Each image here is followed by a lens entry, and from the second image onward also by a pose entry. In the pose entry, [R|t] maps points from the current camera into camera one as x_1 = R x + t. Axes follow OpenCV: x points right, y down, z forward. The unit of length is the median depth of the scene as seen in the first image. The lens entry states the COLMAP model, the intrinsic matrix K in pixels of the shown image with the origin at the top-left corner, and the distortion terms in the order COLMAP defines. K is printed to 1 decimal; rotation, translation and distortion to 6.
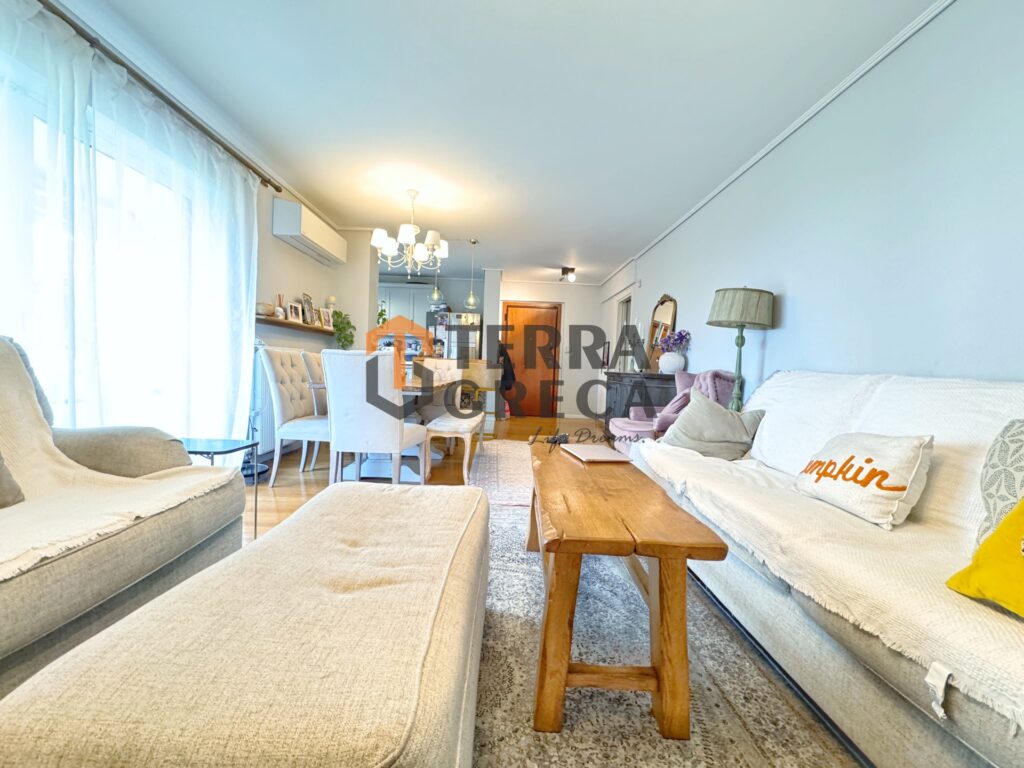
lens RADIAL K [[407.1, 0, 512.1], [0, 407.1, 382.6], [0, 0, 1]] dist [-0.002238, 0.000712]
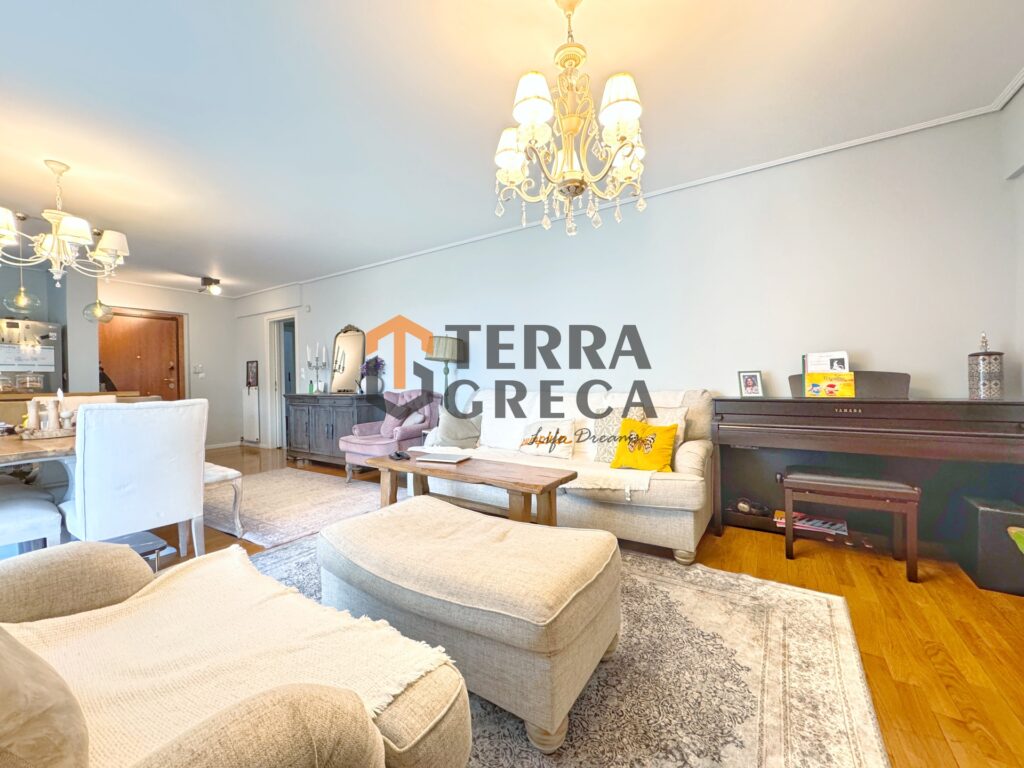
lens RADIAL K [[407.1, 0, 512.1], [0, 407.1, 382.6], [0, 0, 1]] dist [-0.002238, 0.000712]
pose [[0.554384, -0.054037, 0.830505, -0.548340], [0.067775, 0.997507, 0.019662, -0.071708], [-0.829497, 0.045387, 0.556664, -0.031957]]
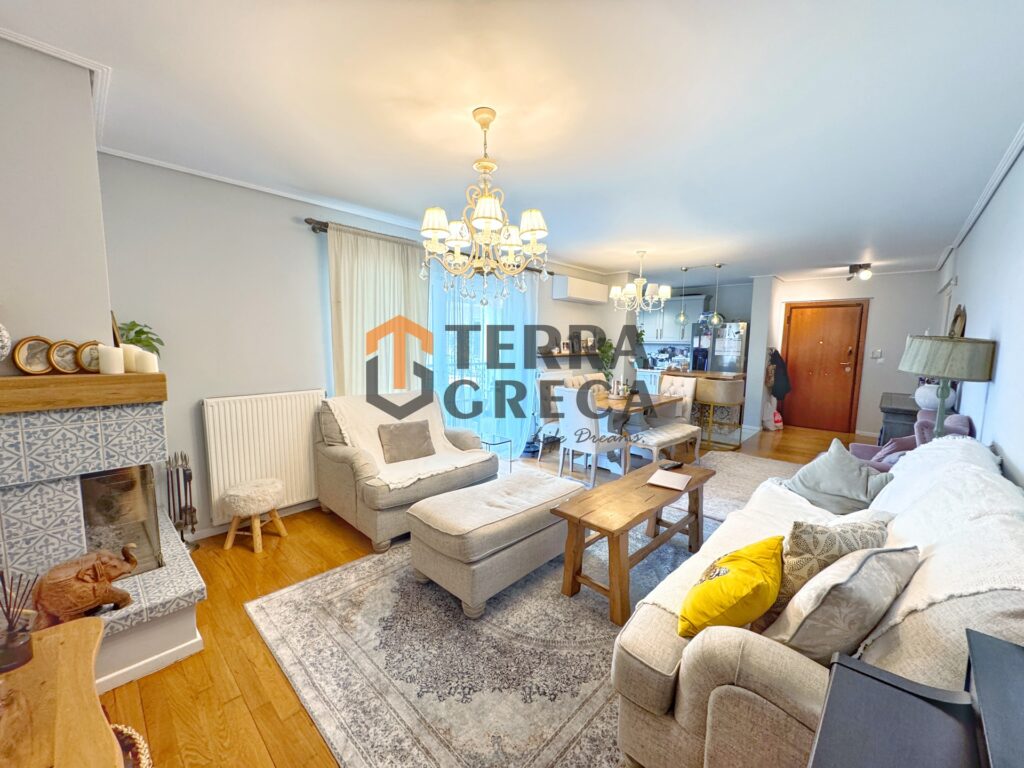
lens RADIAL K [[407.1, 0, 512.1], [0, 407.1, 382.6], [0, 0, 1]] dist [-0.002238, 0.000712]
pose [[0.715693, 0.044219, -0.697013, 0.502665], [-0.011721, 0.998614, 0.051317, -0.156864], [0.698316, -0.028558, 0.715220, -0.286309]]
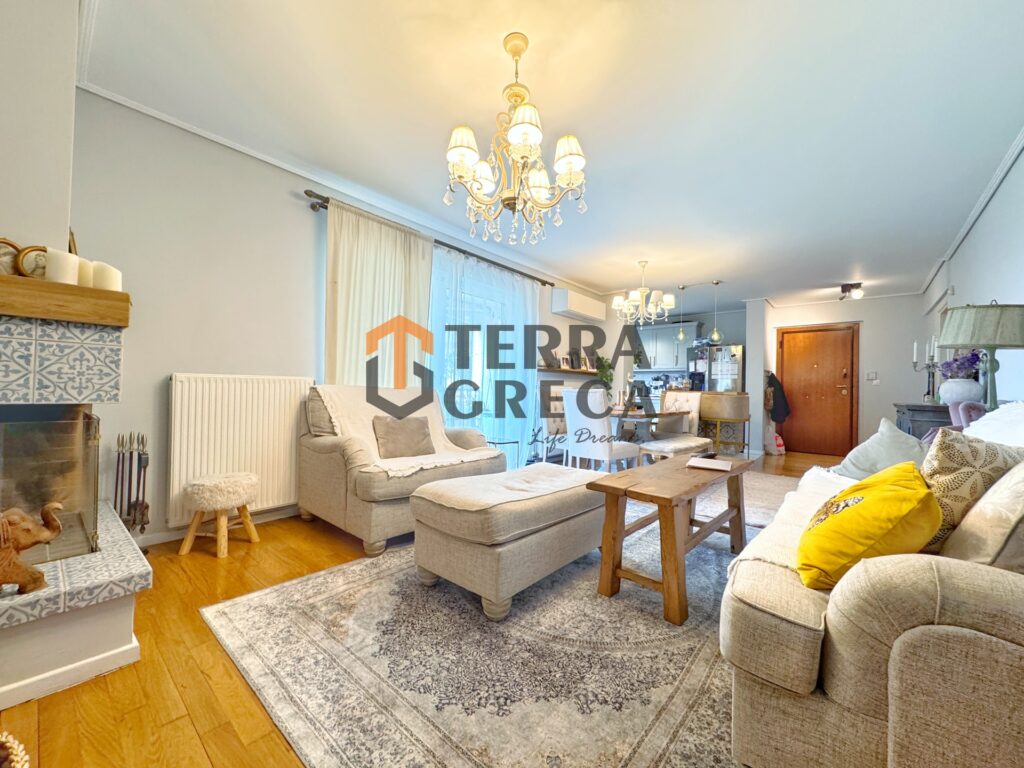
lens RADIAL K [[407.1, 0, 512.1], [0, 407.1, 382.6], [0, 0, 1]] dist [-0.002238, 0.000712]
pose [[0.747617, -0.035136, -0.663200, 0.375813], [-0.016943, 0.997265, -0.071935, 0.008755], [0.663914, 0.065016, 0.744977, -0.265161]]
